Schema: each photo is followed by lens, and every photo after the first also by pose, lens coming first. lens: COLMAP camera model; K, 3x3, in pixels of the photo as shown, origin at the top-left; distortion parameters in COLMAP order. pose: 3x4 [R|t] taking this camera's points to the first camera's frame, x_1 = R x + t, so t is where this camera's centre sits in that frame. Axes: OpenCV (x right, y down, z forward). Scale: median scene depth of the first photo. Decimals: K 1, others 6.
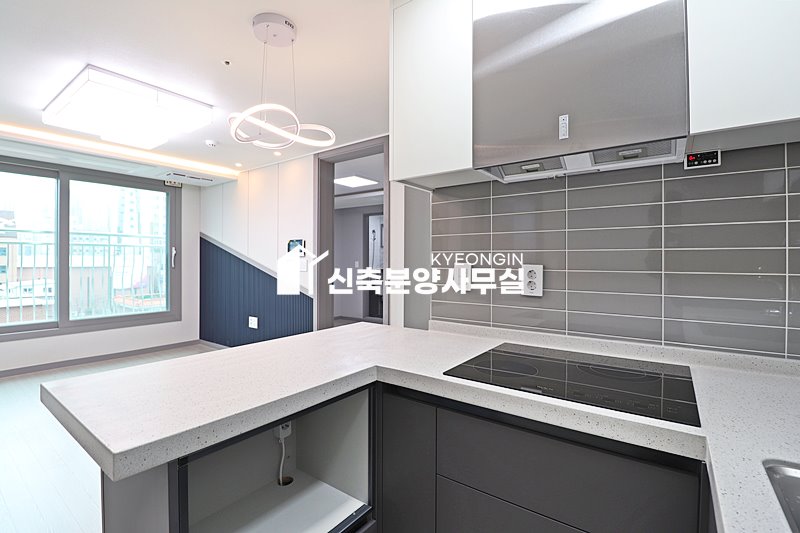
lens RADIAL K [[374.9, 0, 395.2], [0, 374.9, 262.6], [0, 0, 1]] dist [-0.003818, -0.006777]
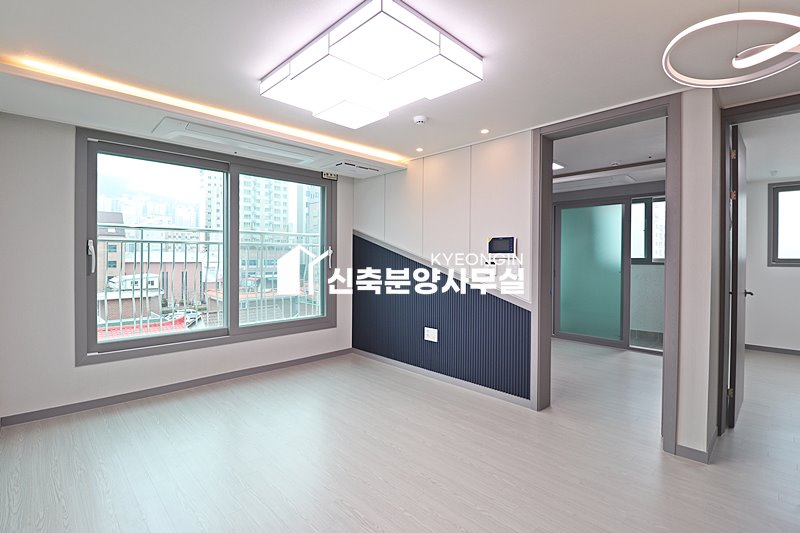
lens RADIAL K [[374.9, 0, 395.0], [0, 374.9, 262.5], [0, 0, 1]] dist [-0.003818, -0.006777]
pose [[0.986346, 0.003547, -0.164649, -0.360421], [-0.001885, 0.999946, 0.010246, -0.014961], [0.164676, -0.009795, 0.986299, 0.163025]]
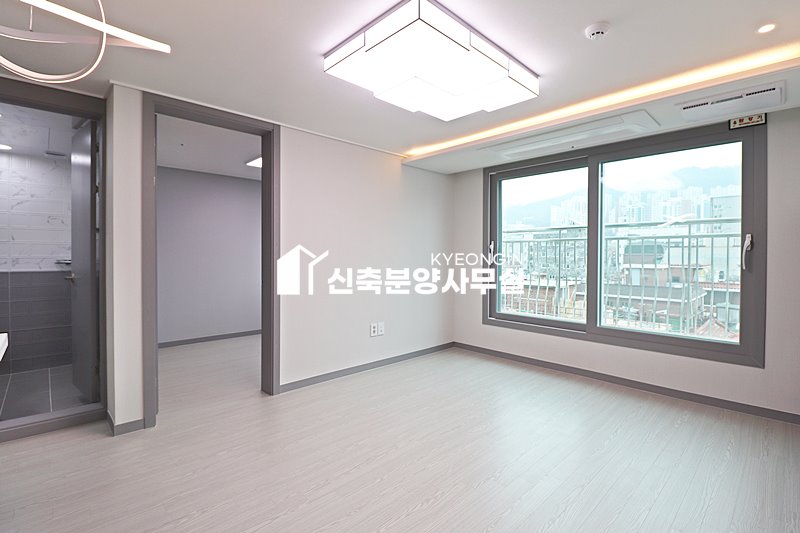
lens RADIAL K [[374.9, 0, 398.4], [0, 374.9, 262.6], [0, 0, 1]] dist [-0.003818, -0.006777]
pose [[-0.172260, 0.015451, -0.984930, 0.065169], [-0.007771, 0.999825, 0.017044, -0.004528], [0.985021, 0.010590, -0.172110, 0.725976]]
